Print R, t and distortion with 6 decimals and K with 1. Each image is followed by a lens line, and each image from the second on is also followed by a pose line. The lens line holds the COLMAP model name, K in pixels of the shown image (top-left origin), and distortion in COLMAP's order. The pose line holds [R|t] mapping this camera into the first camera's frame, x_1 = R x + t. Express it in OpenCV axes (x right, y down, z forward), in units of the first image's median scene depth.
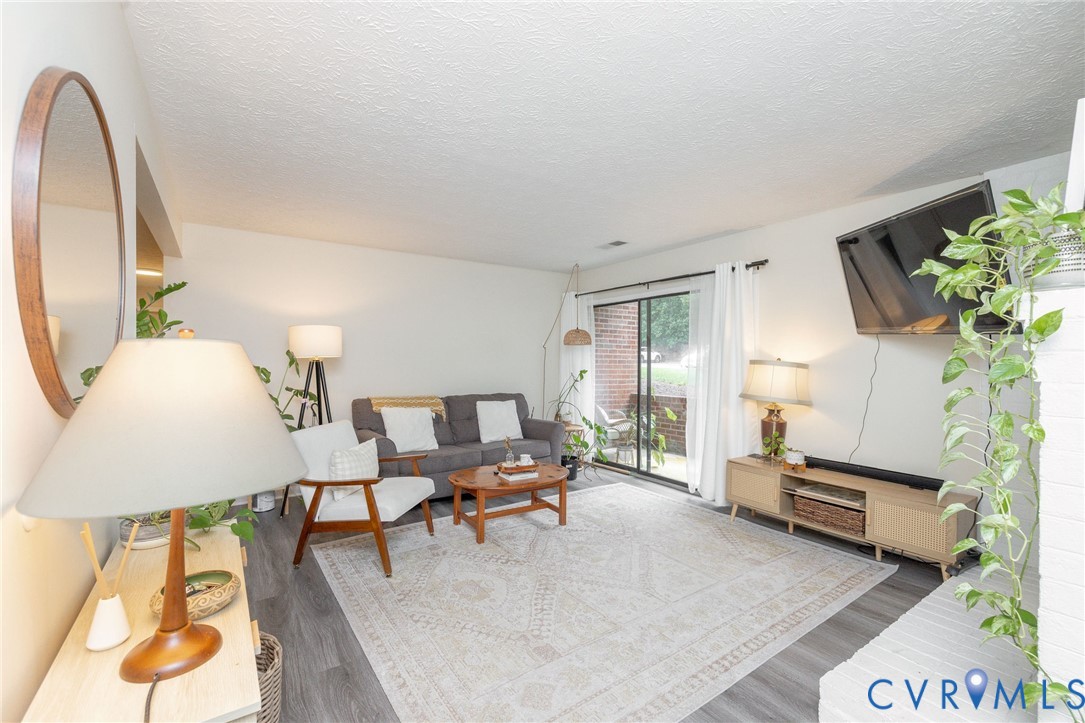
lens RADIAL K [[455.4, 0, 537.8], [0, 455.4, 355.1], [0, 0, 1]] dist [-0.001994, -0.000623]
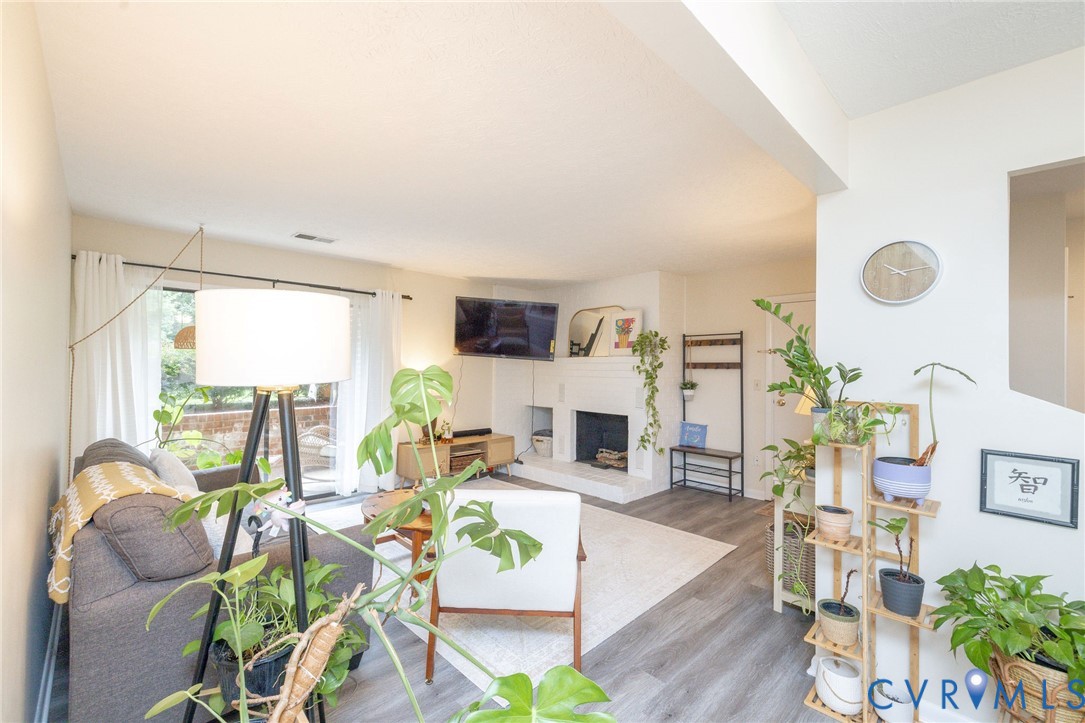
lens RADIAL K [[454.2, 0, 516.3], [0, 454.2, 363.9], [0, 0, 1]] dist [0.001511, -0.000002]
pose [[-0.128610, -0.002631, 0.991692, -0.790761], [-0.019338, 0.999813, 0.000145, -0.012578], [-0.991507, -0.019158, -0.128637, 0.782879]]
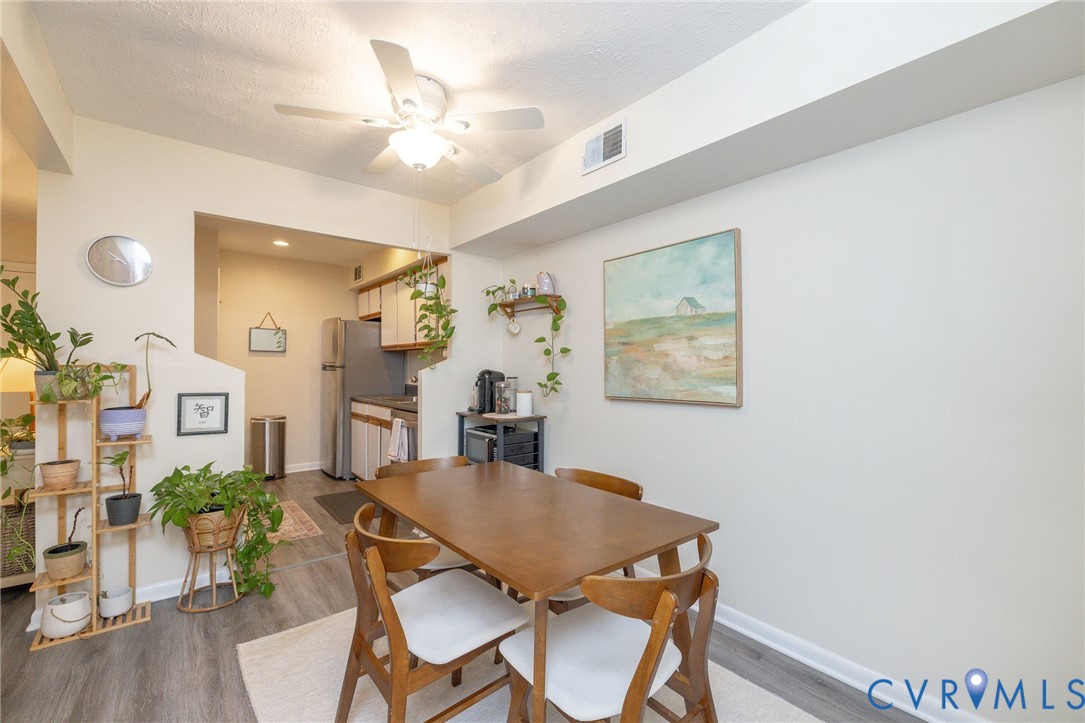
lens RADIAL K [[457.6, 0, 540.6], [0, 457.6, 361.0], [0, 0, 1]] dist [-0.000847, -0.000414]
pose [[-0.998175, -0.009078, -0.059702, -0.880913], [-0.007879, 0.999763, -0.020294, 0.021747], [0.059873, -0.019787, -0.998010, 0.947360]]
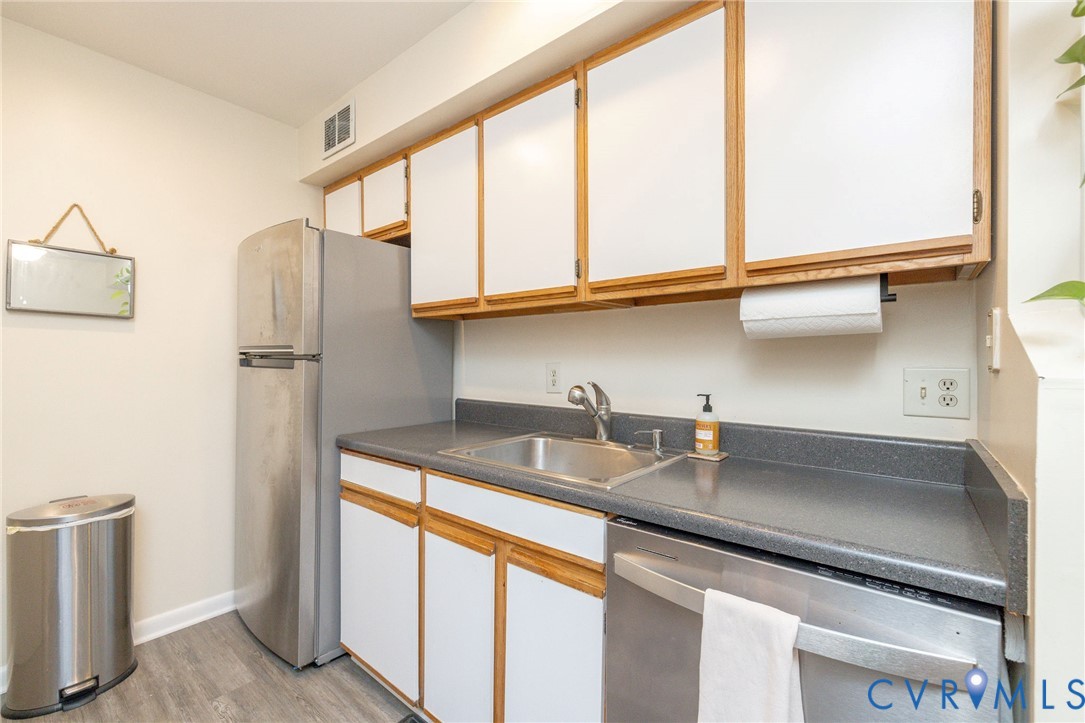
lens RADIAL K [[455.4, 0, 537.8], [0, 455.4, 355.1], [0, 0, 1]] dist [-0.001994, -0.000623]
pose [[-0.964286, -0.008039, -0.264741, -0.522405], [-0.003136, 0.999816, -0.018936, 0.022087], [0.264844, -0.017429, -0.964134, 0.186694]]
